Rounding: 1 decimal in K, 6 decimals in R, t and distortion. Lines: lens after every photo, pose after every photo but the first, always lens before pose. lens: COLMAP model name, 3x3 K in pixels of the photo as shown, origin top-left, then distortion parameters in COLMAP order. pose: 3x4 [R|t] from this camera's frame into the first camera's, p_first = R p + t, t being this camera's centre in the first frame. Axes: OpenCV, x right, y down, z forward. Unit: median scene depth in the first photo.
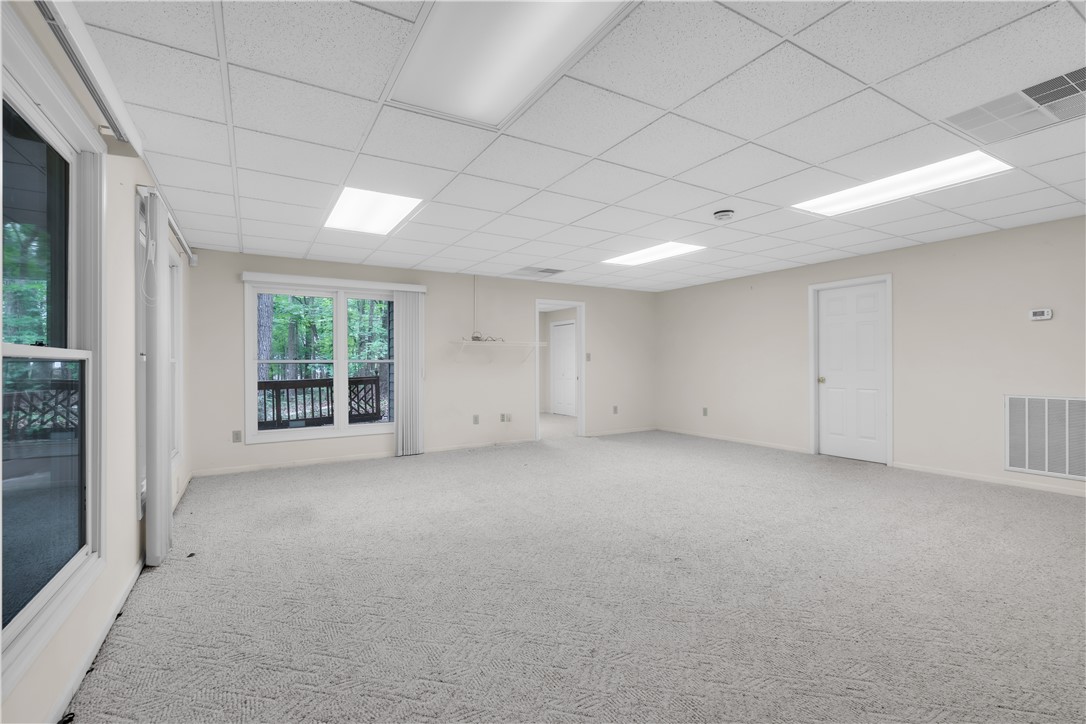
lens RADIAL K [[492.7, 0, 546.6], [0, 492.7, 363.3], [0, 0, 1]] dist [-0.002609, 0.000130]
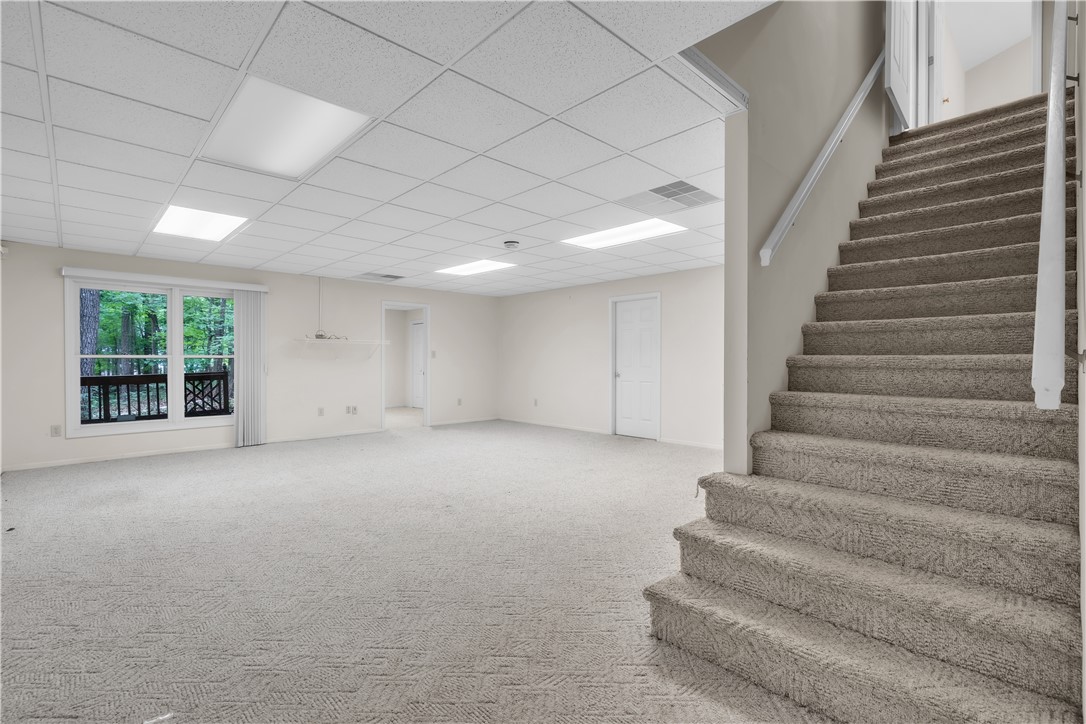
lens RADIAL K [[494.7, 0, 542.5], [0, 494.7, 364.4], [0, 0, 1]] dist [-0.000099, 0.000160]
pose [[0.975608, 0.003999, 0.219485, 0.097456], [-0.006104, 0.999942, 0.008914, -0.001796], [-0.219436, -0.010036, 0.975575, -0.167424]]
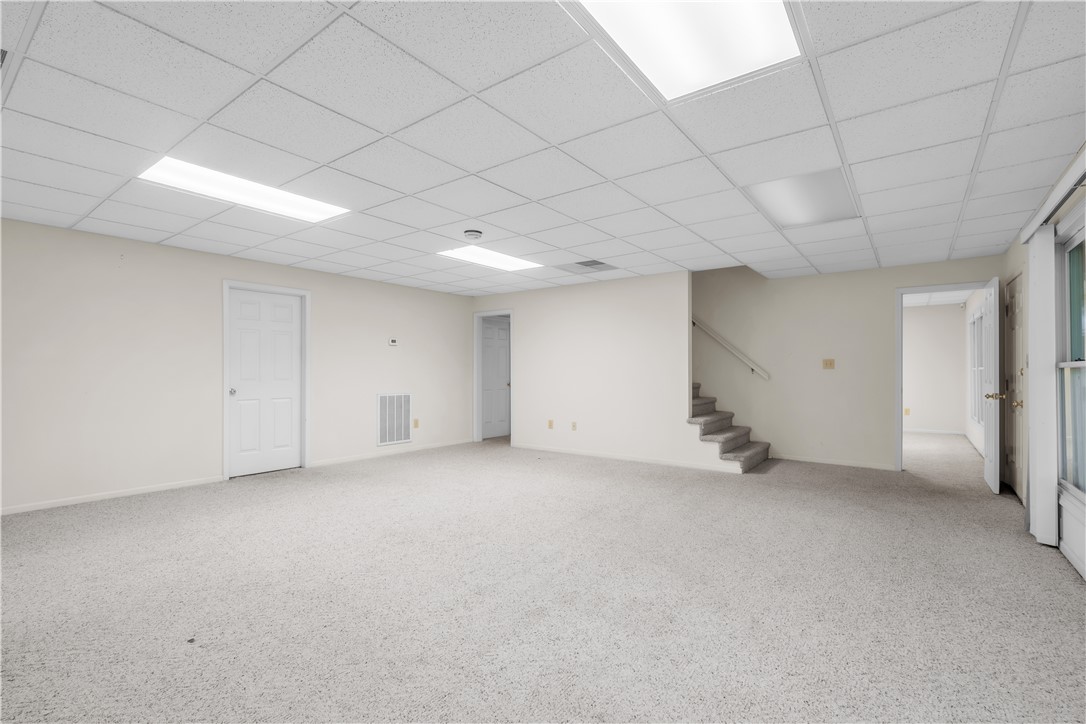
lens RADIAL K [[492.7, 0, 546.6], [0, 492.7, 363.3], [0, 0, 1]] dist [-0.002609, 0.000130]
pose [[-0.381599, 0.019417, 0.924124, -0.769094], [-0.000970, 0.999770, -0.021407, 0.003118], [-0.924328, -0.009066, -0.381492, 1.387351]]
